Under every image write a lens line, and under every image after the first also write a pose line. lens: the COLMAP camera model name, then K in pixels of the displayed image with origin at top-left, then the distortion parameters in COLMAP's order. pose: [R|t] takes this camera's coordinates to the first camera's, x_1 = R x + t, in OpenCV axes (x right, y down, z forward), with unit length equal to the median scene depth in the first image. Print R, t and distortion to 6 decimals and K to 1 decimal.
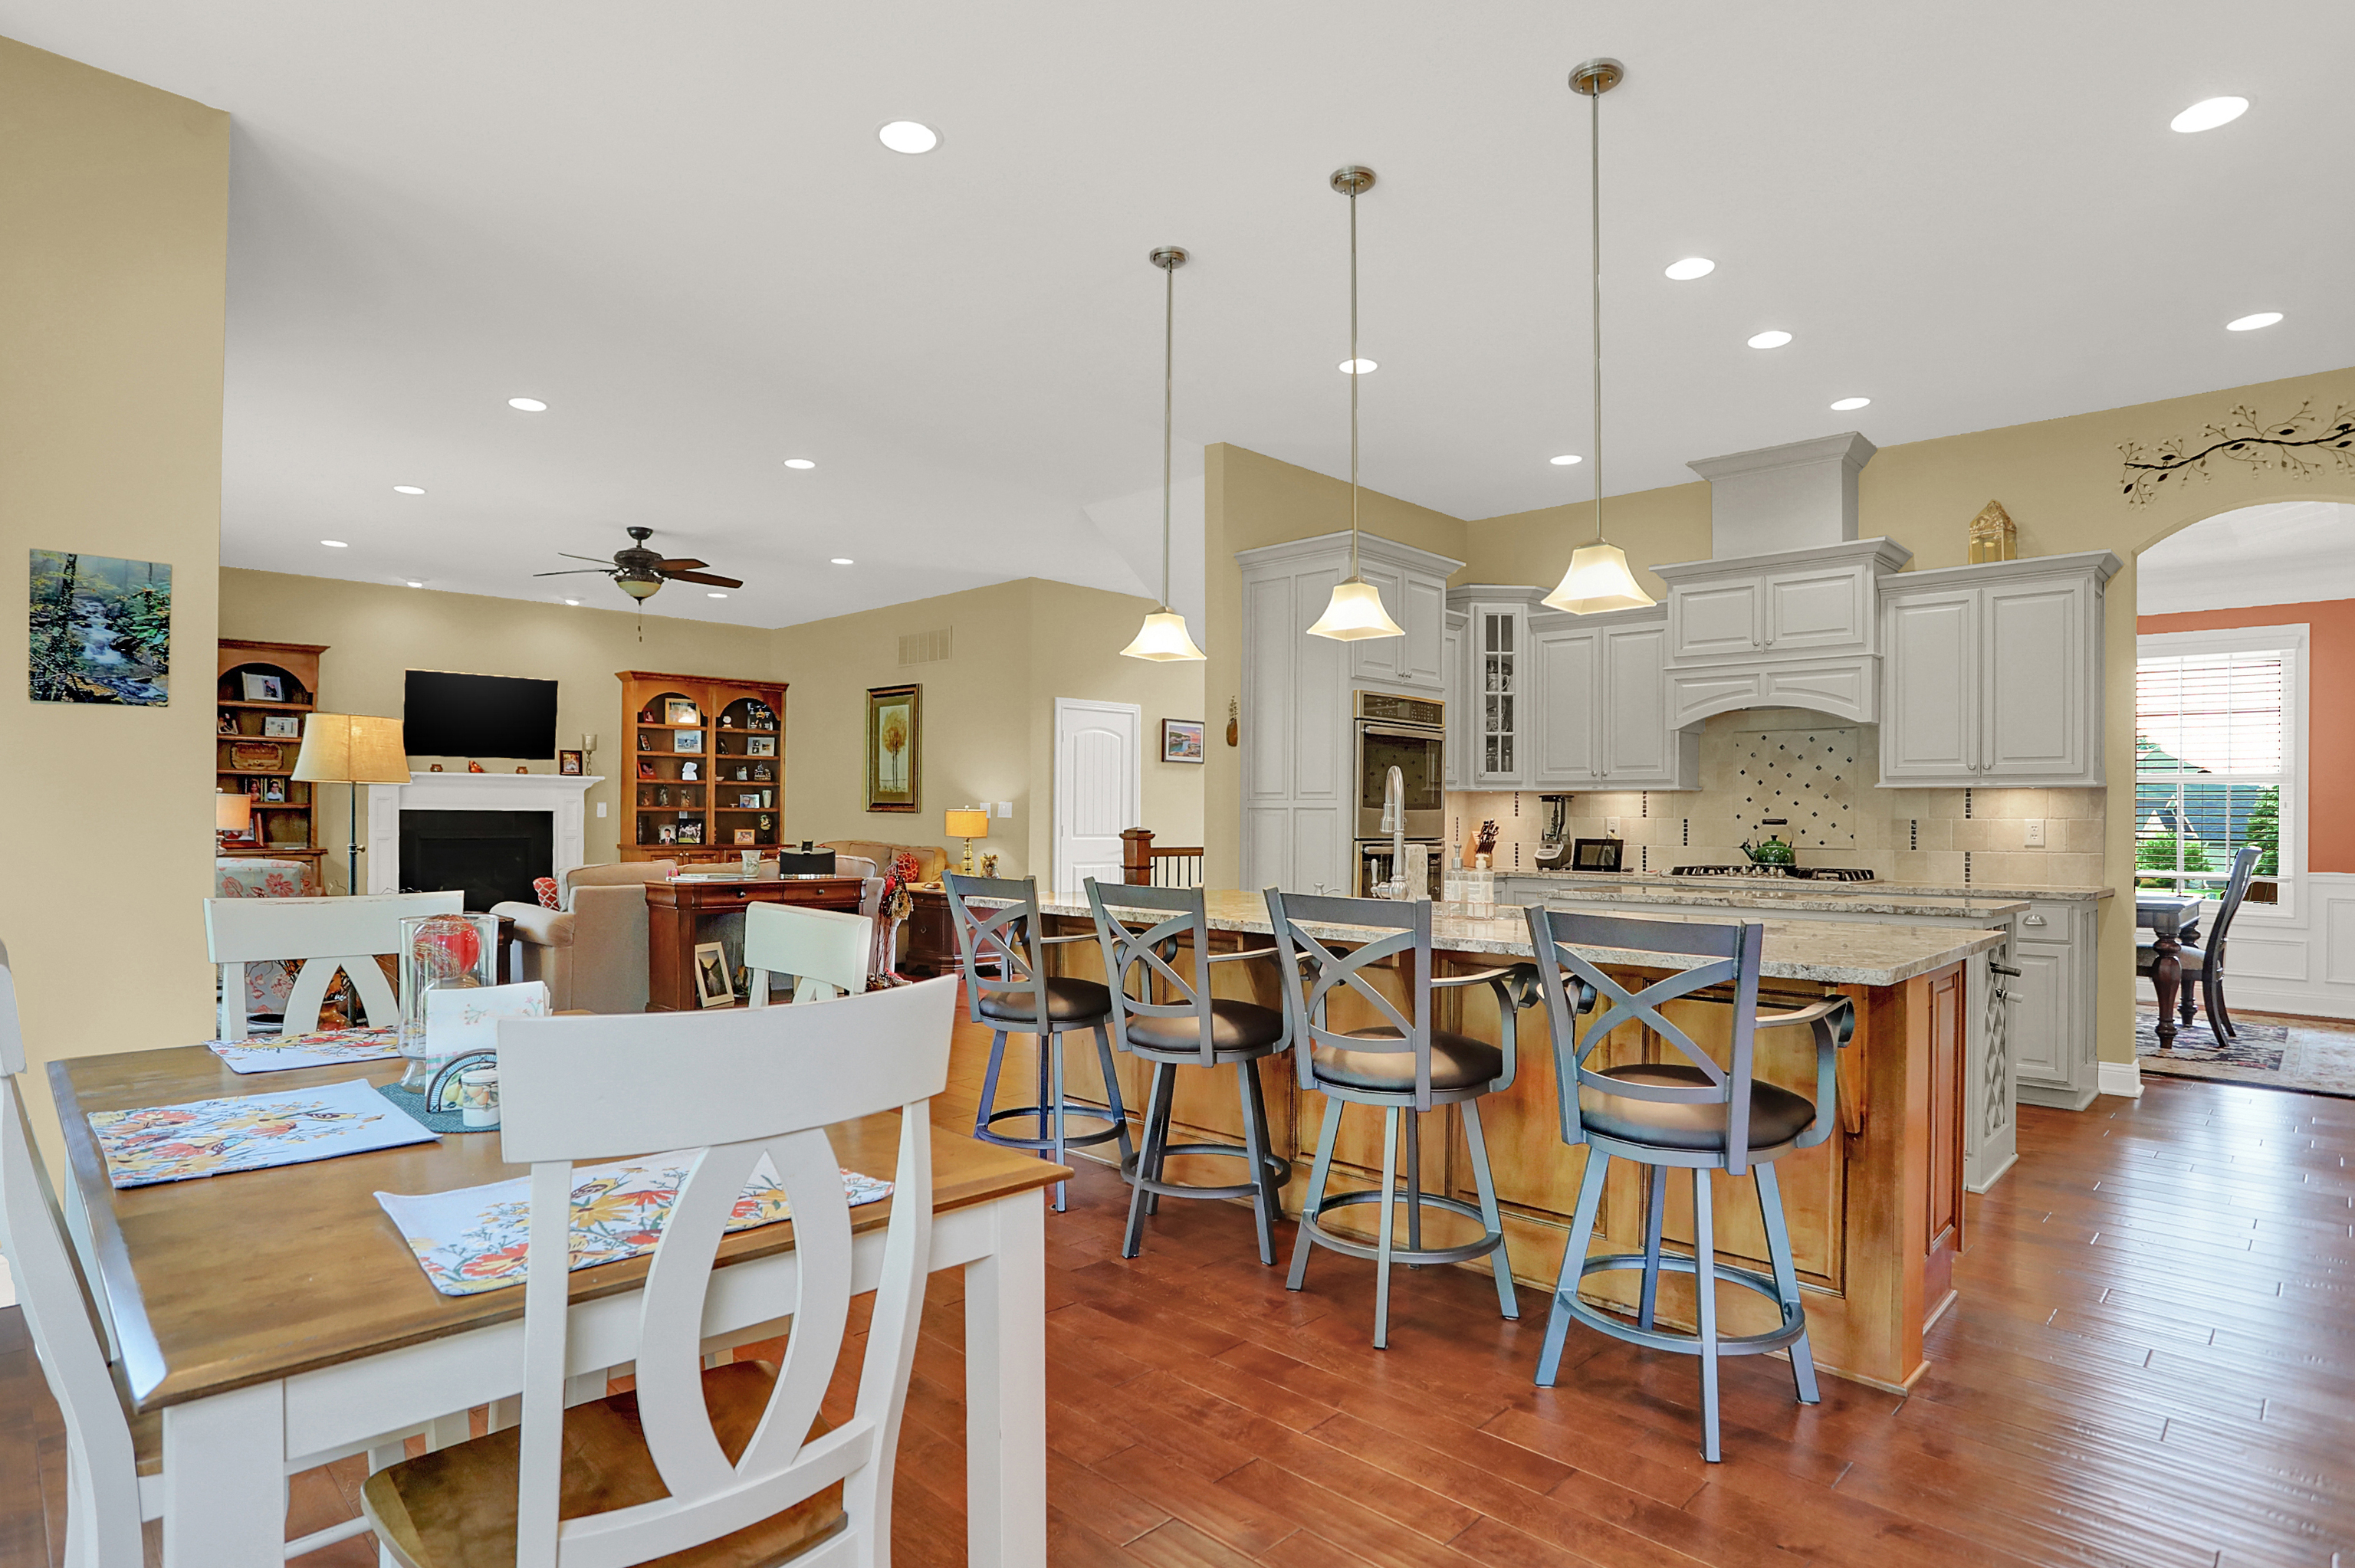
lens RADIAL K [[1249.3, 0, 1148.0], [0, 1249.3, 811.8], [0, 0, 1]] dist [-0.067828, 0.033266]
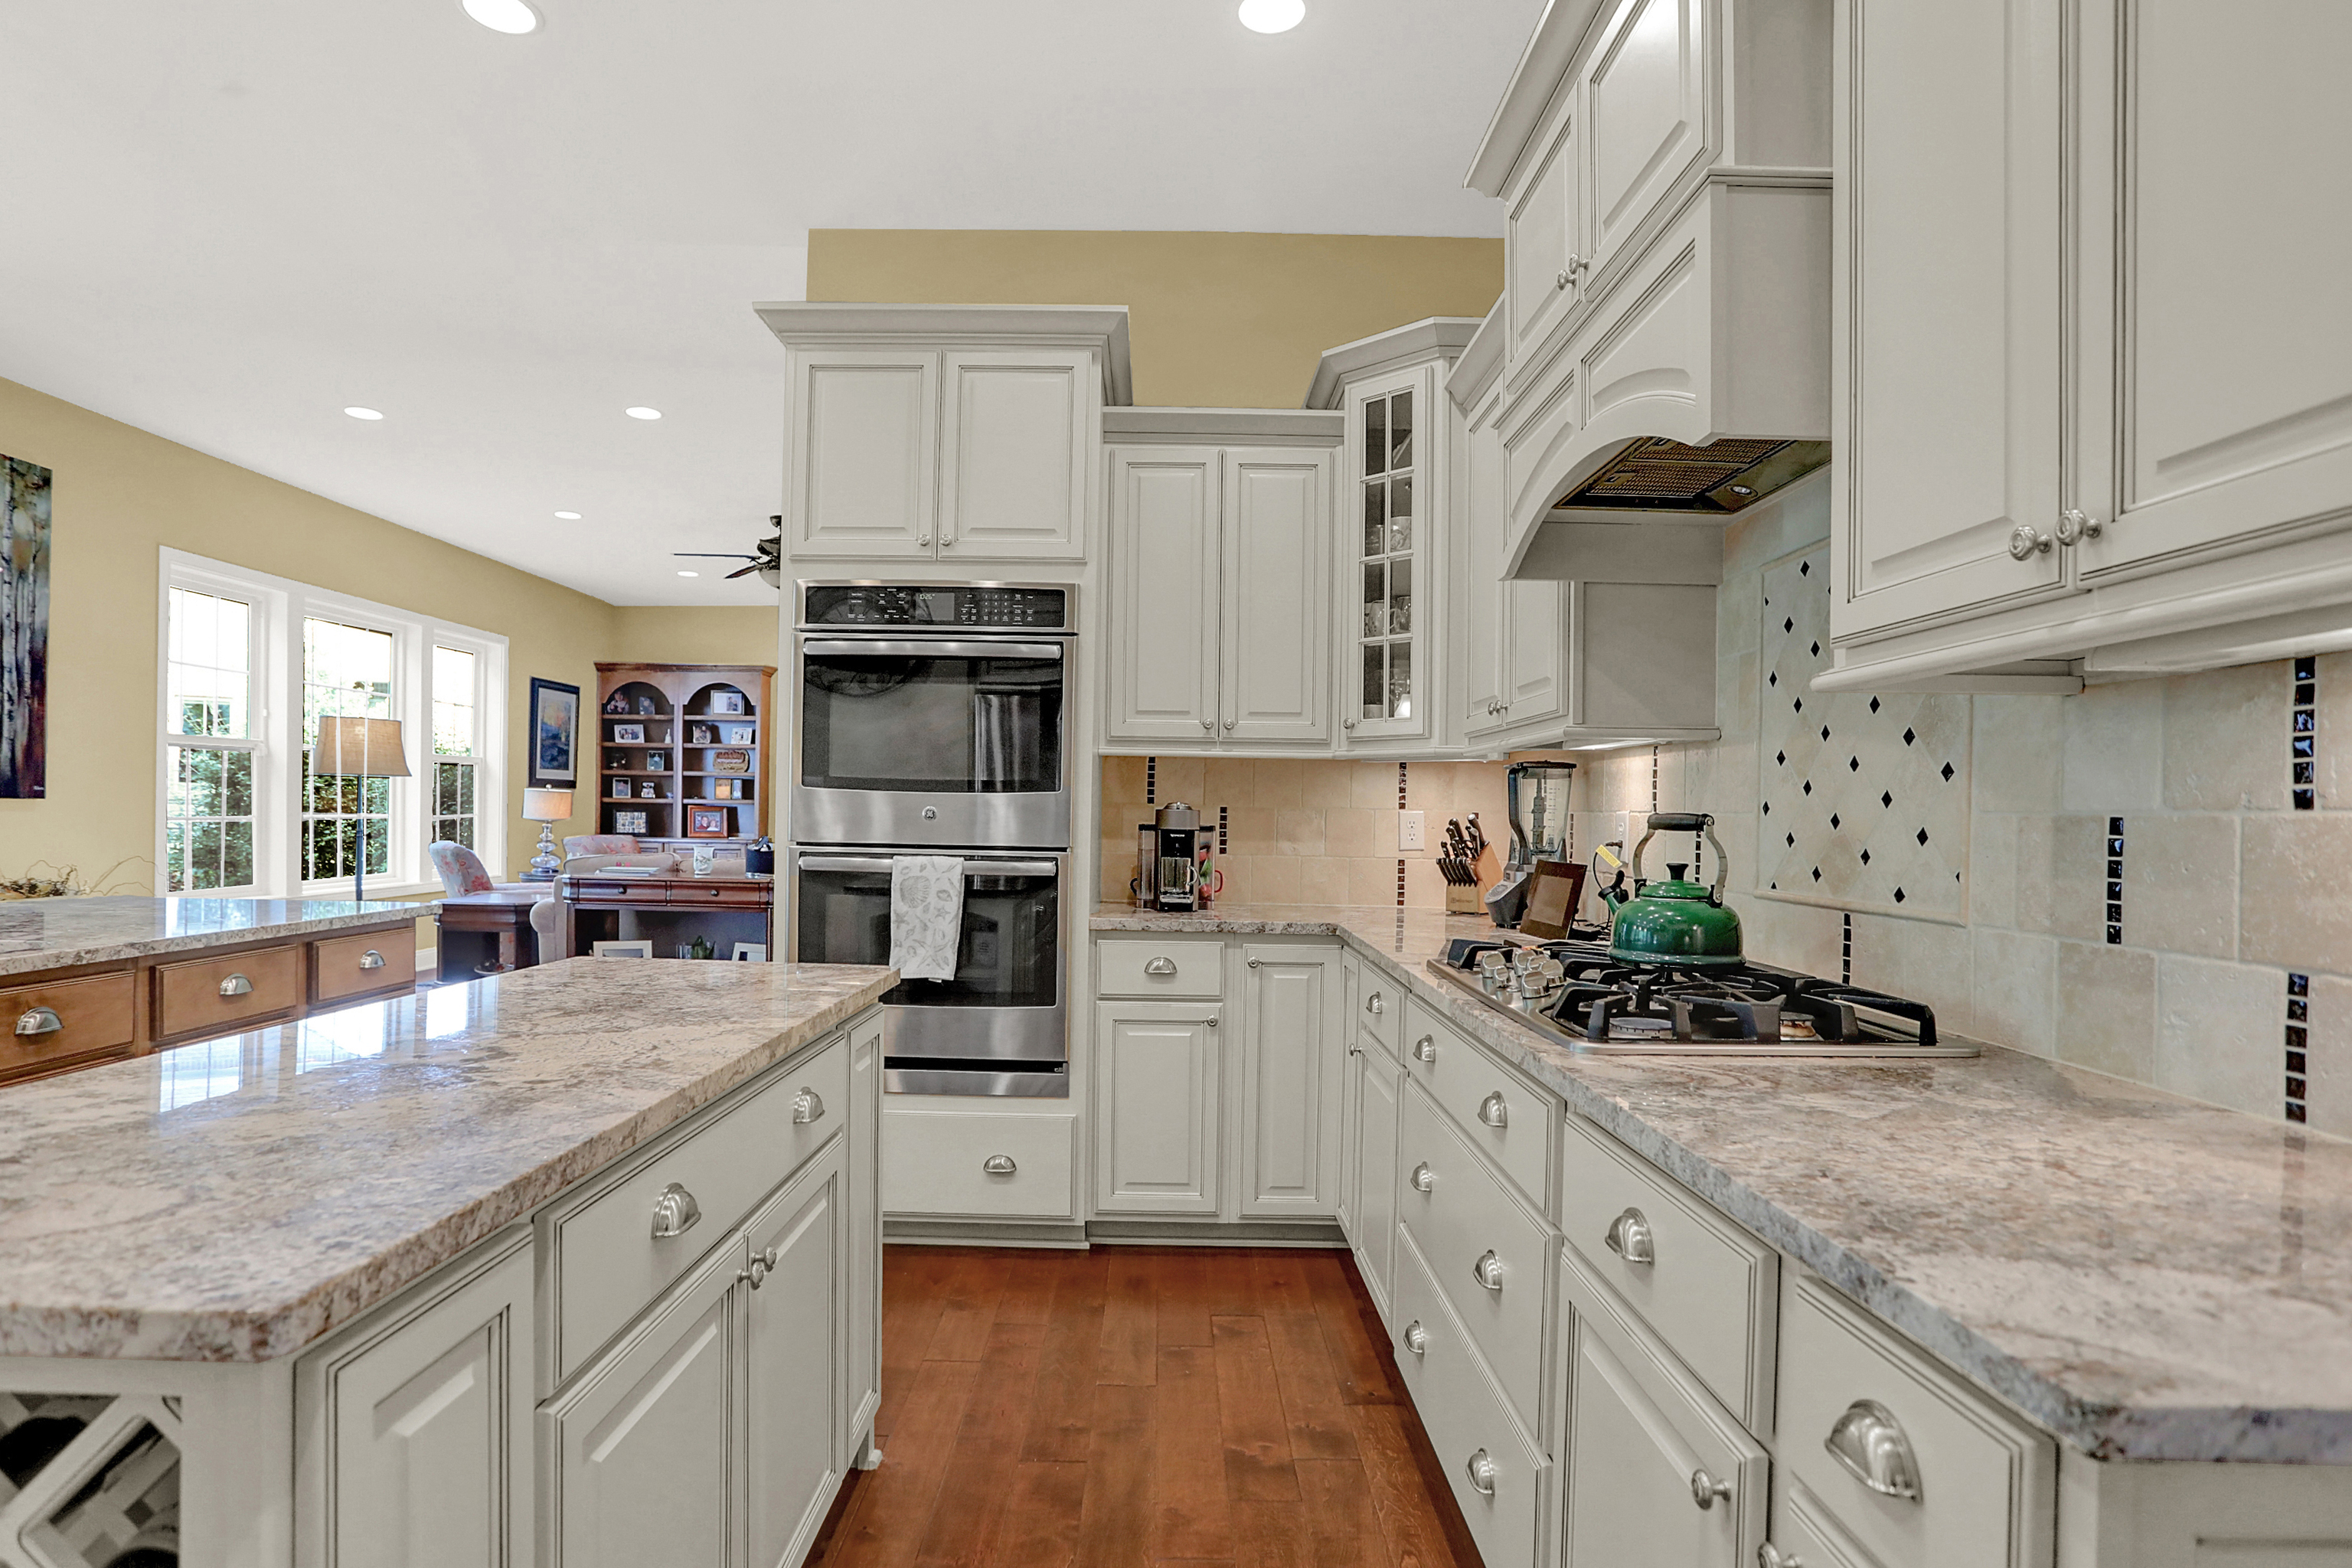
lens RADIAL K [[1232.6, 0, 1155.8], [0, 1232.6, 811.4], [0, 0, 1]] dist [-0.070336, 0.032014]
pose [[0.708383, 0.003066, -0.705821, 0.516149], [-0.006449, 0.999977, -0.002129, 0.005732], [0.705798, 0.006060, 0.708387, 0.552354]]
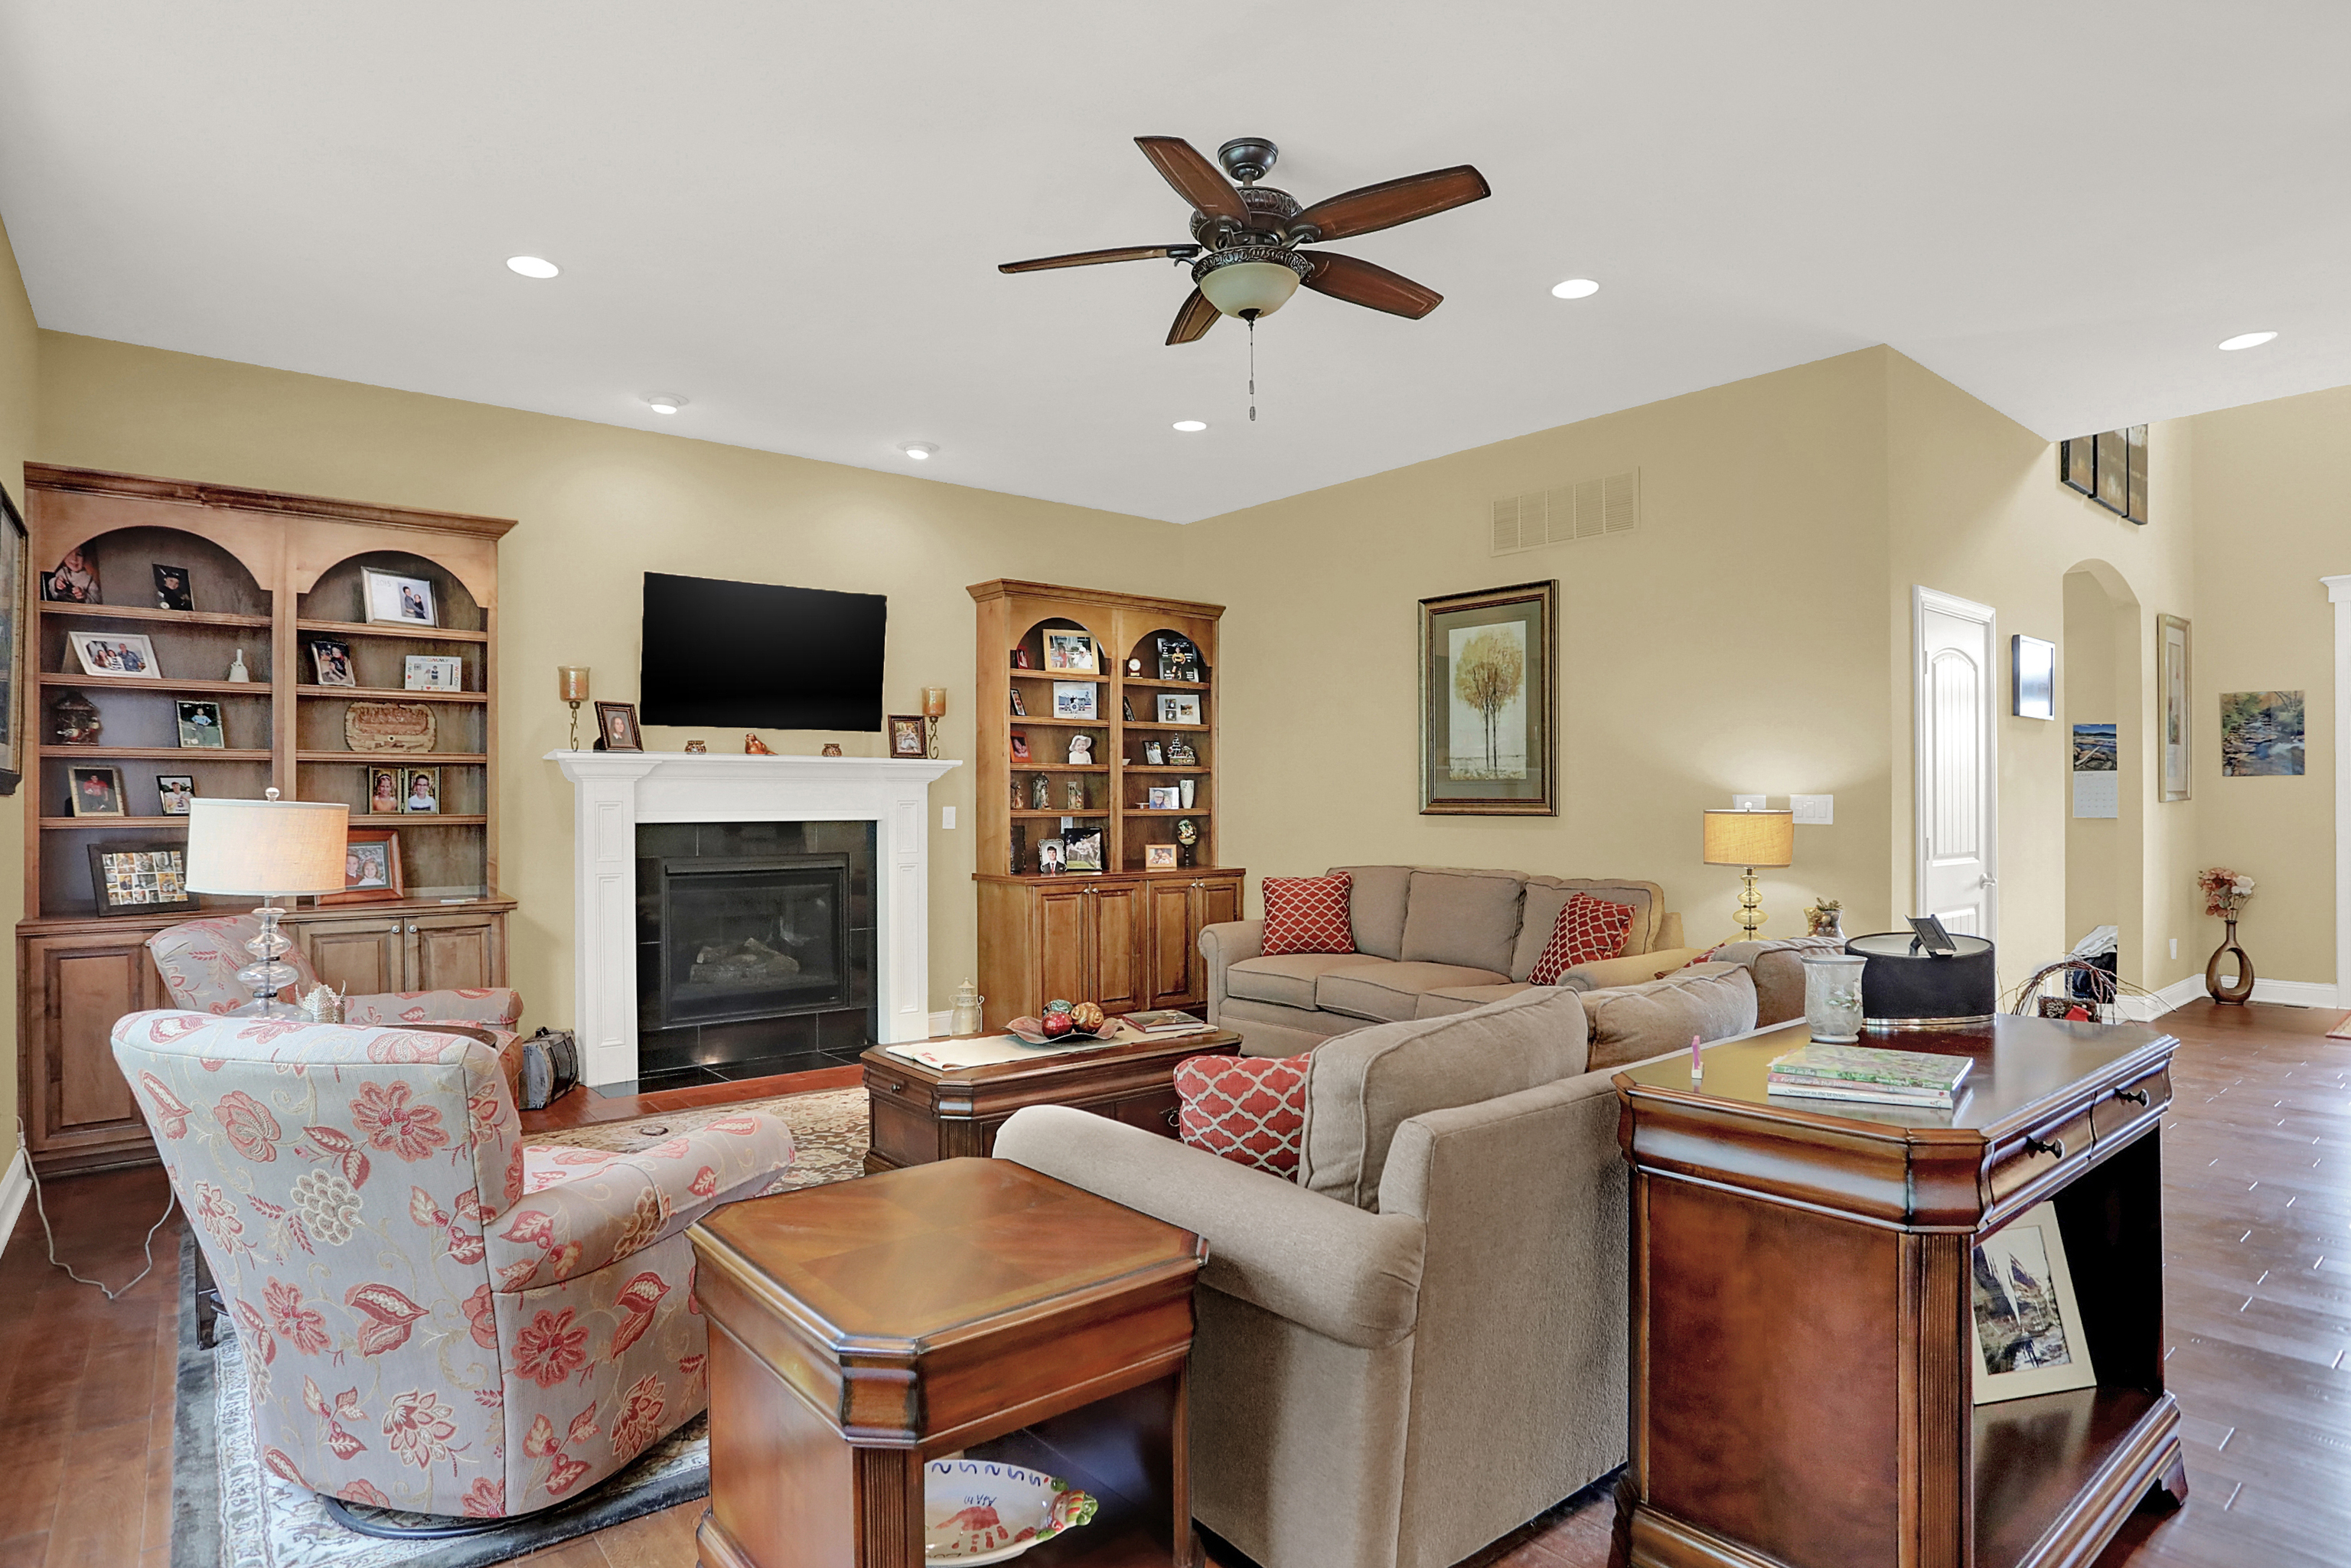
lens RADIAL K [[1249.6, 0, 1143.4], [0, 1249.6, 795.0], [0, 0, 1]] dist [-0.065922, 0.032770]
pose [[0.994041, -0.012228, -0.108316, -0.426819], [0.011637, 0.999914, -0.006090, -0.010535], [0.108381, 0.004793, 0.994098, 0.619095]]
